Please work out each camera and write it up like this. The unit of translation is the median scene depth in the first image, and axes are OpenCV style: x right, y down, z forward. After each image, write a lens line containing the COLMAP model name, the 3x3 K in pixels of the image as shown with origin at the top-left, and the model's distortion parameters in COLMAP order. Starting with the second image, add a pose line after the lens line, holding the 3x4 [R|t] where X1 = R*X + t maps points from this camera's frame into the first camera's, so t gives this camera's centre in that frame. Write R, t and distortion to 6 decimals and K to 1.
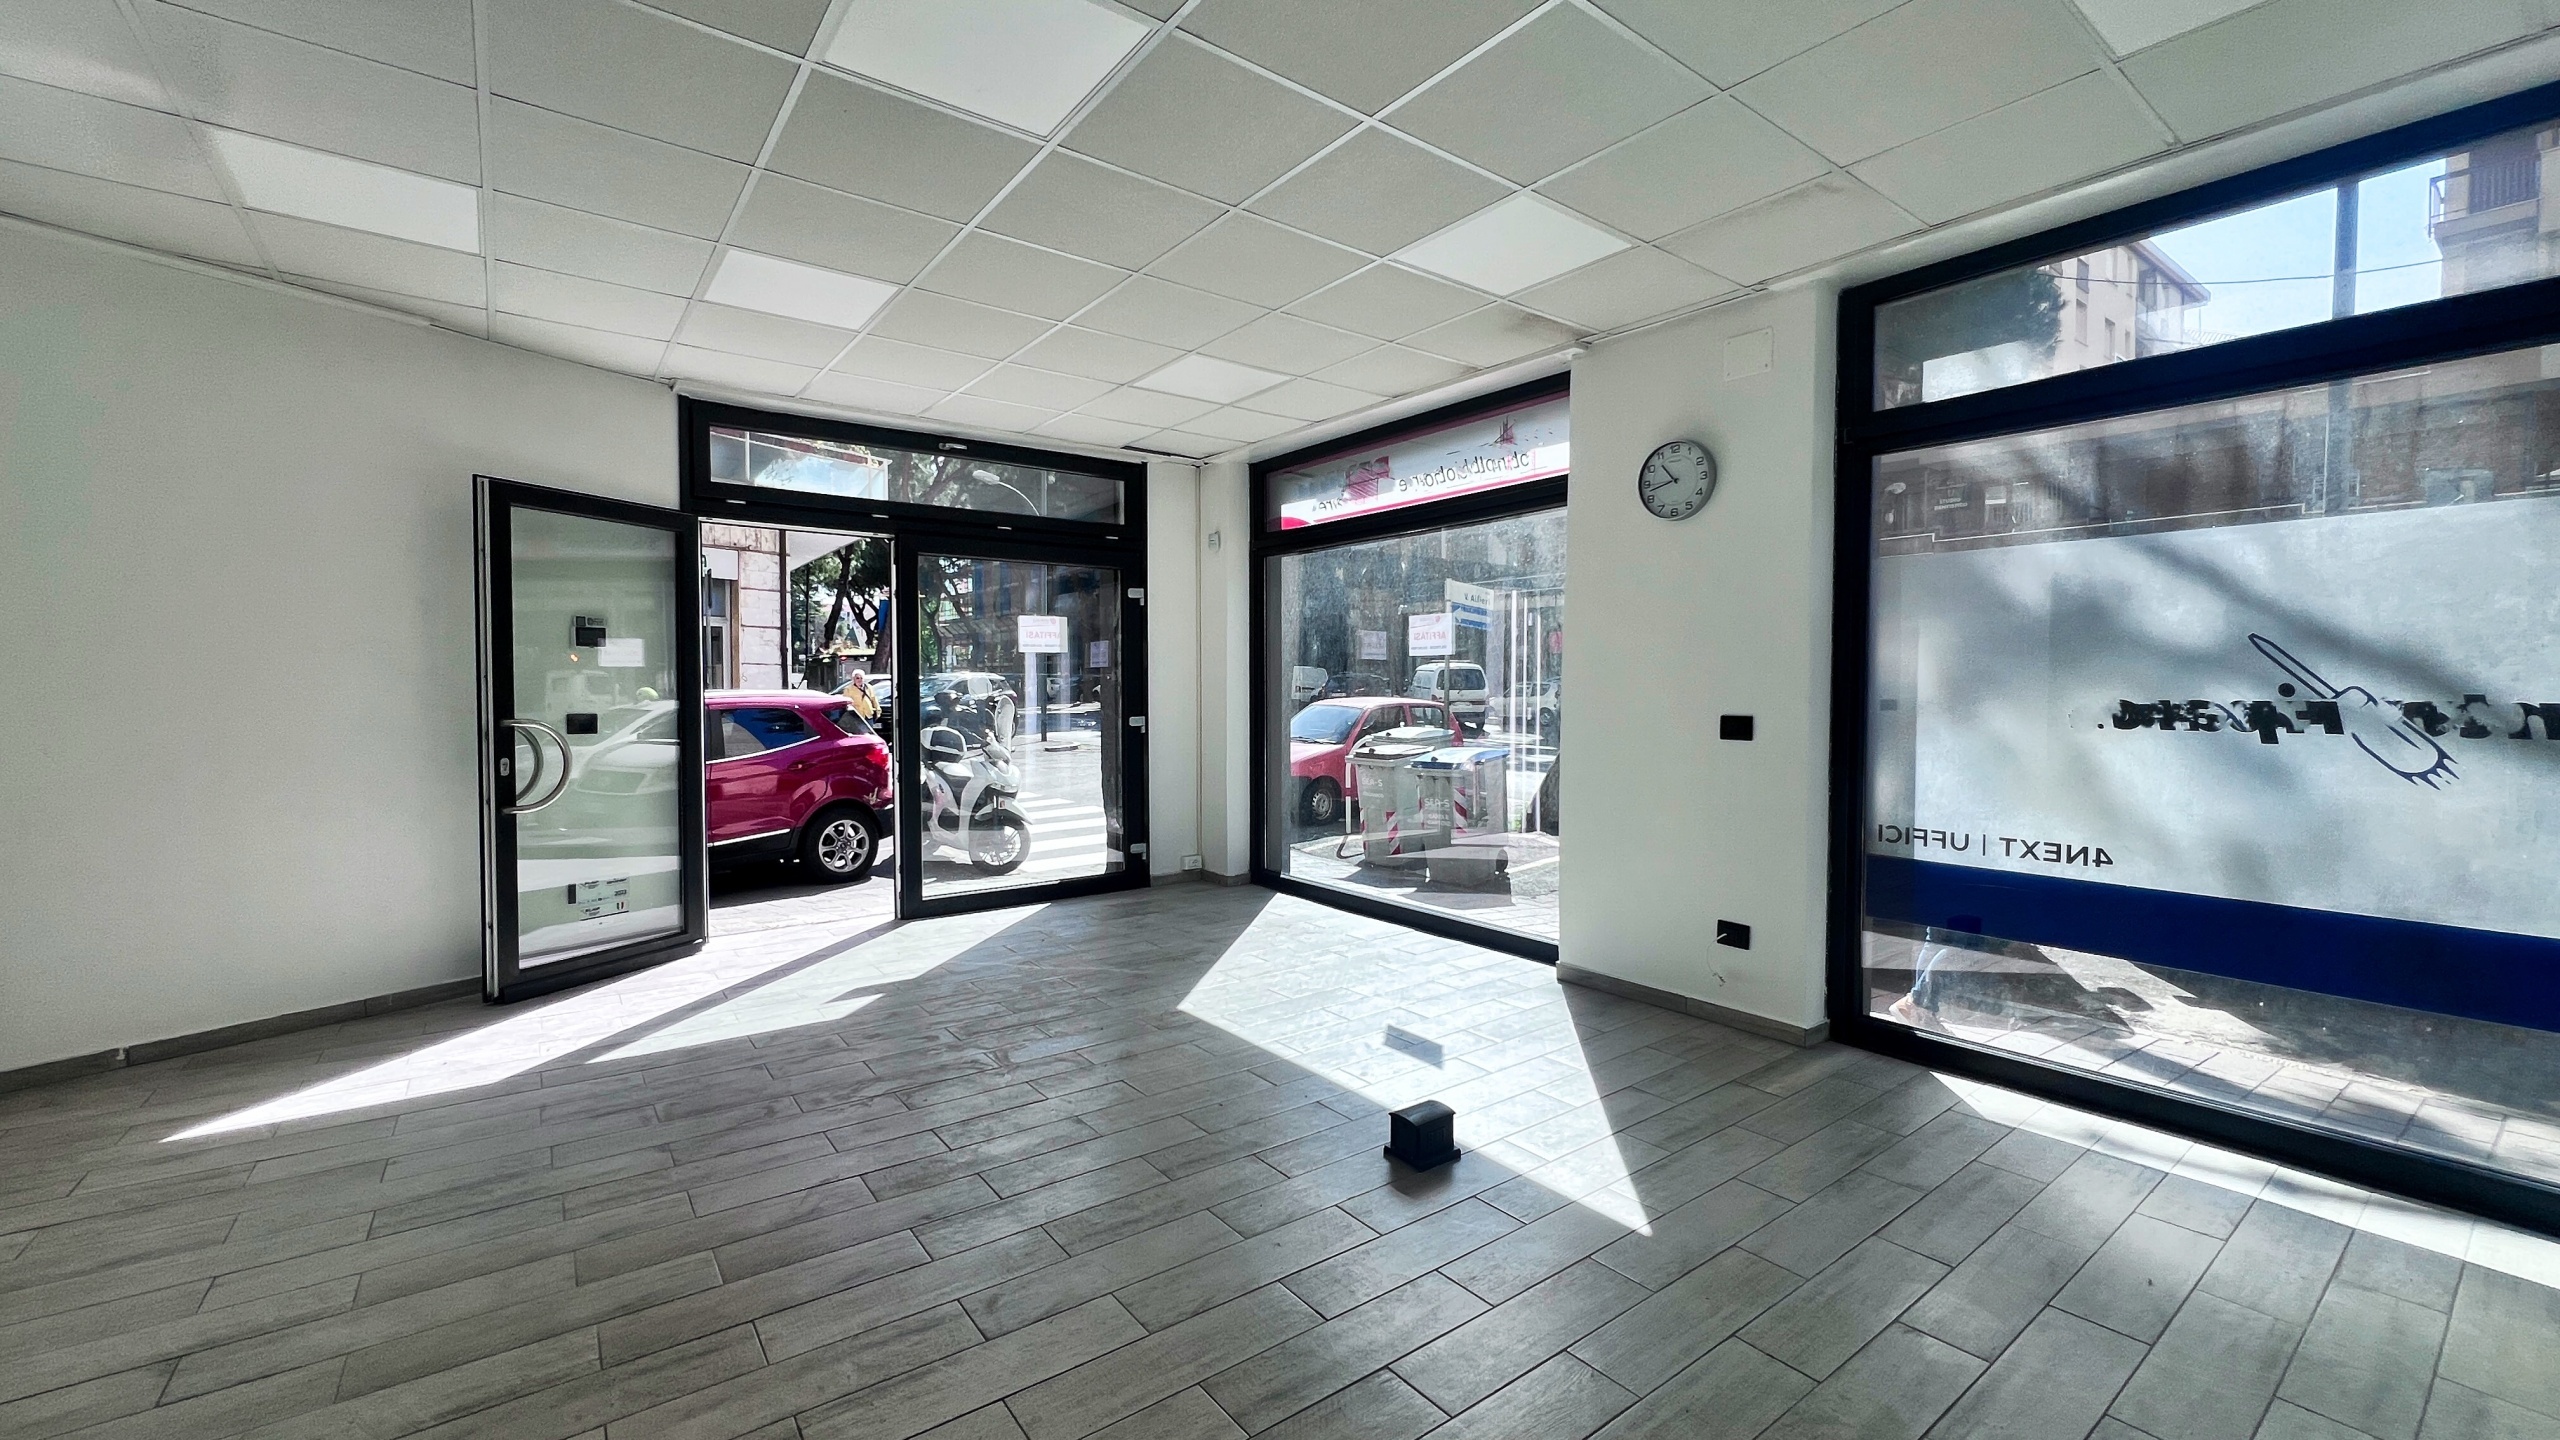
lens RADIAL K [[1018.5, 0, 1272.1], [0, 1018.5, 720.7], [0, 0, 1]] dist [0.002383, -0.000615]
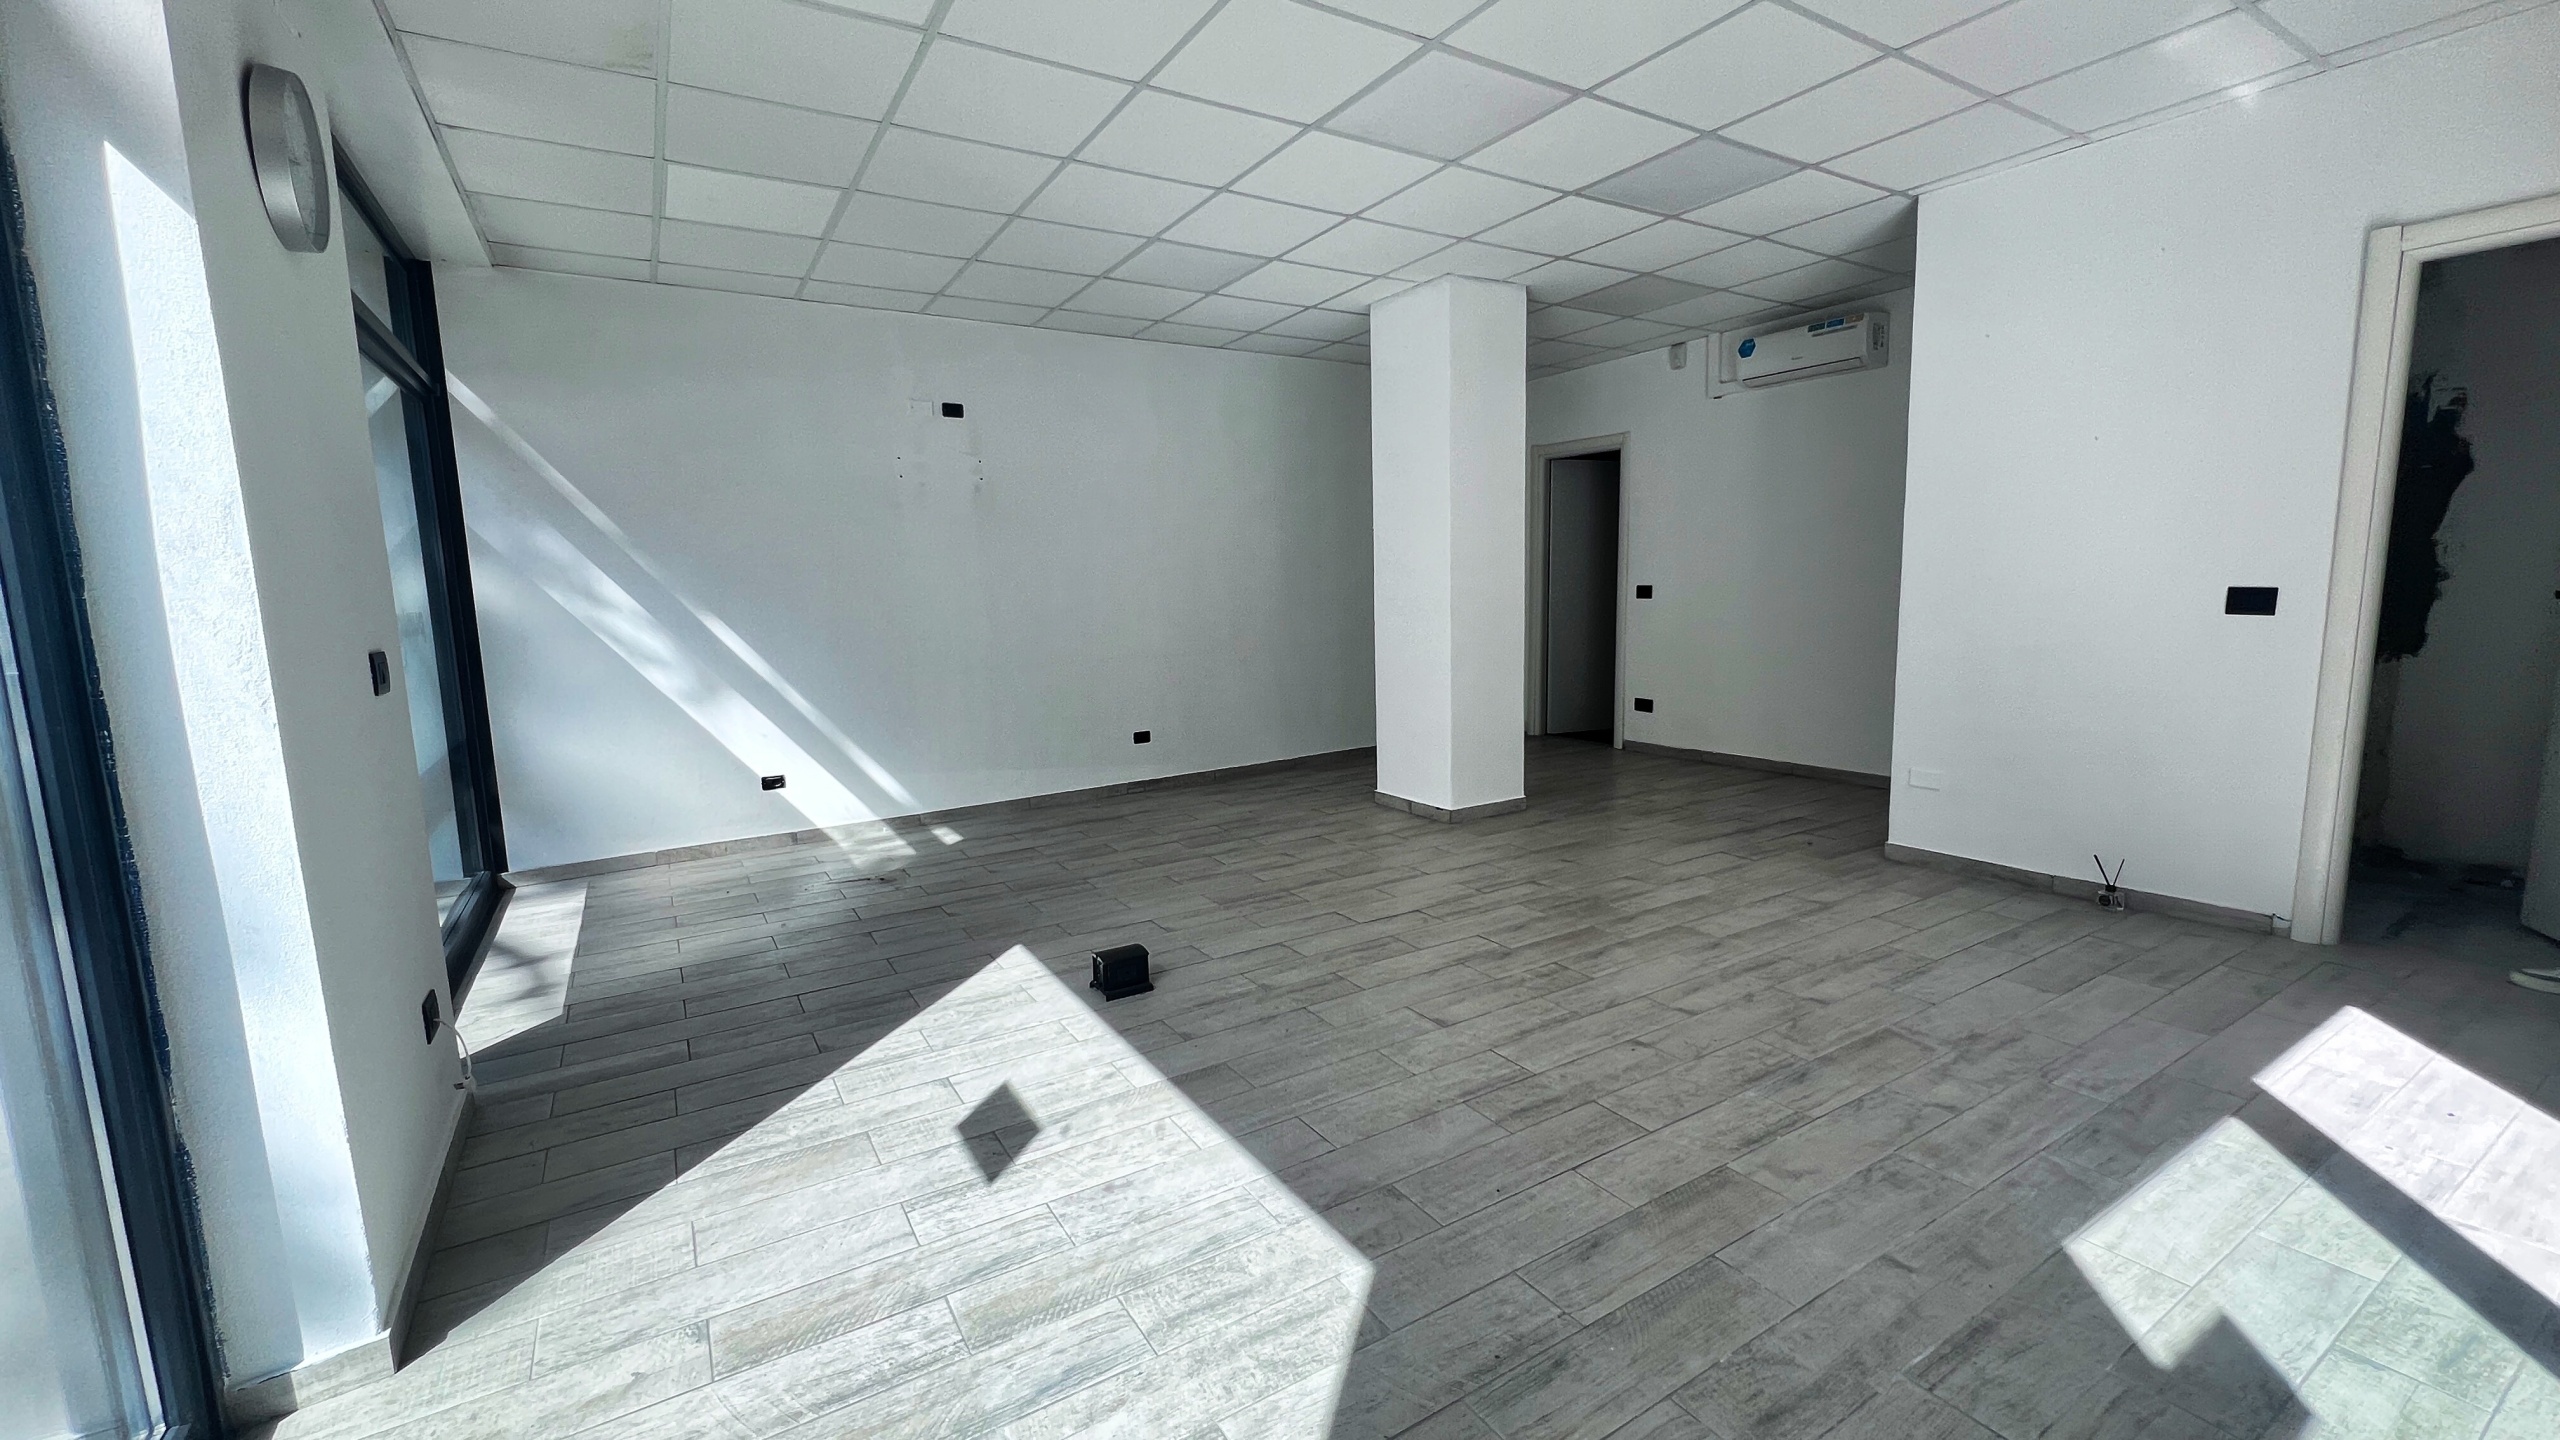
lens RADIAL K [[1018.5, 0, 1272.0], [0, 1018.5, 726.4], [0, 0, 1]] dist [0.002383, -0.000615]
pose [[-0.994987, 0.012325, 0.099240, -0.107533], [0.029327, 0.984705, 0.171745, -0.046954], [-0.095606, 0.173794, -0.980130, 1.566339]]
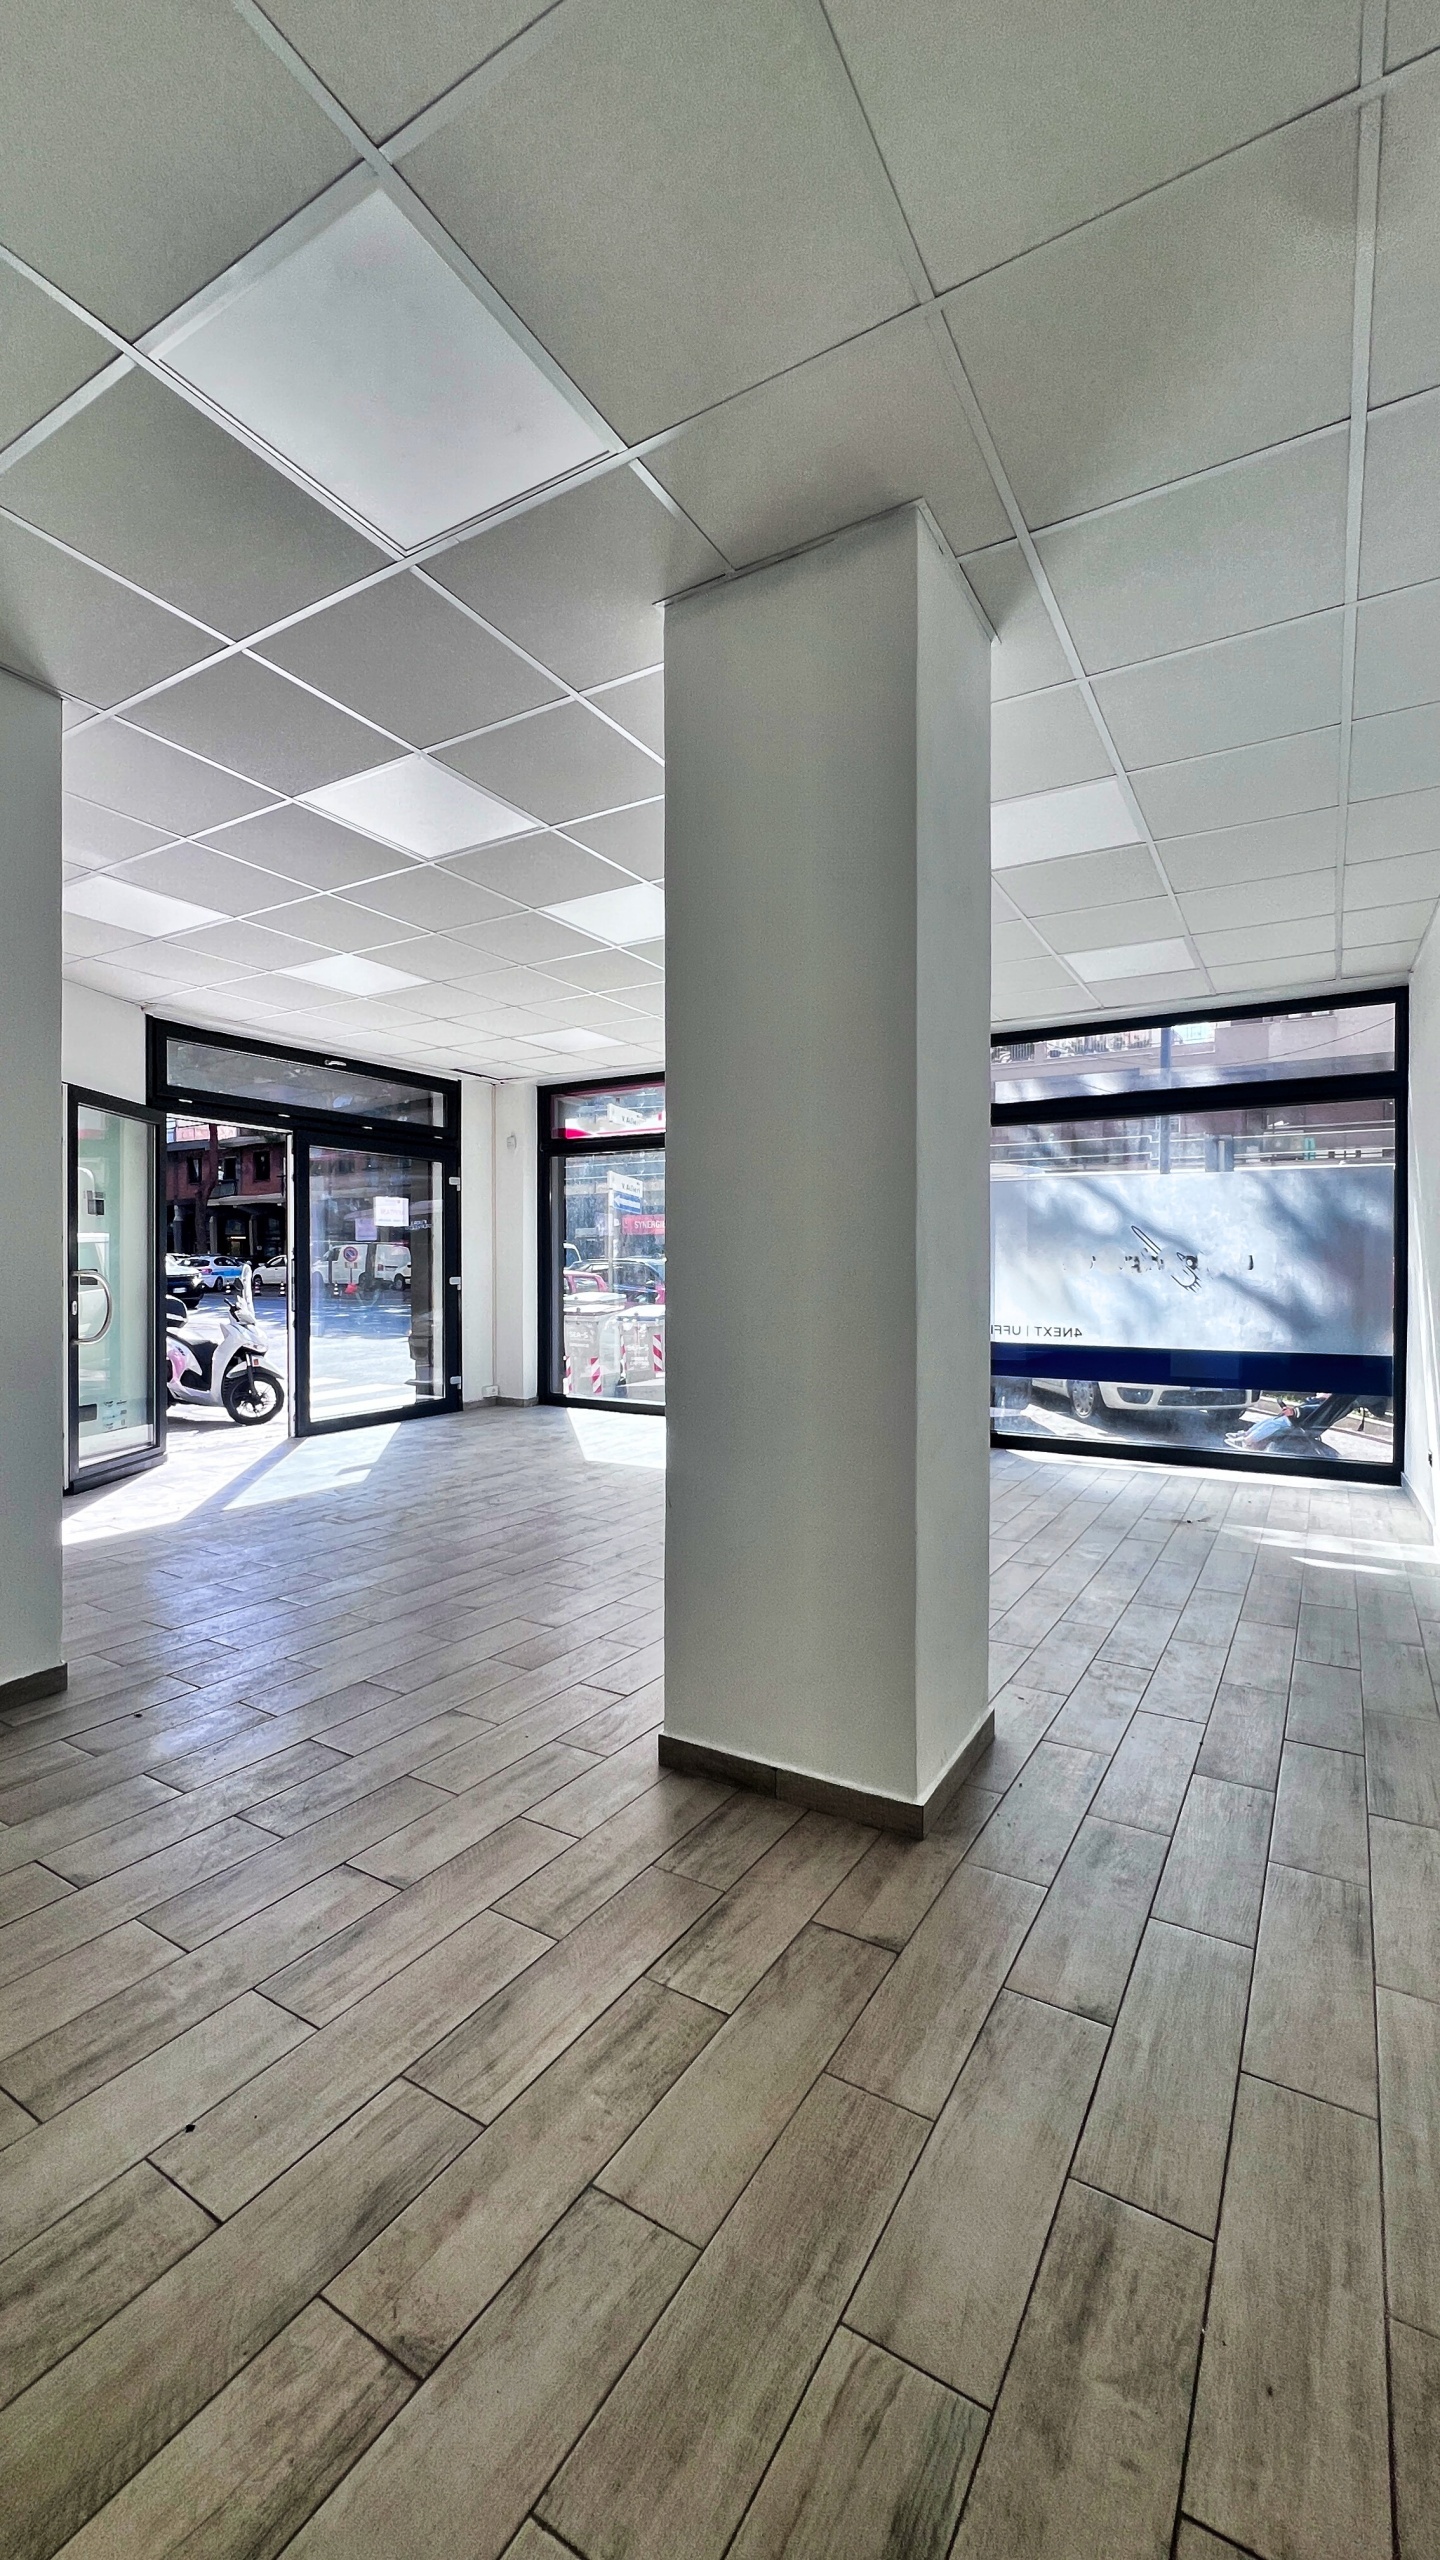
lens RADIAL K [[1018.5, 0, 718.0], [0, 1018.5, 1266.7], [0, 0, 1]] dist [0.002383, -0.000615]
pose [[0.925389, 0.001383, 0.379017, -0.543737], [0.011628, 0.999419, -0.032036, 0.048652], [-0.378841, 0.034053, 0.924835, -0.540277]]
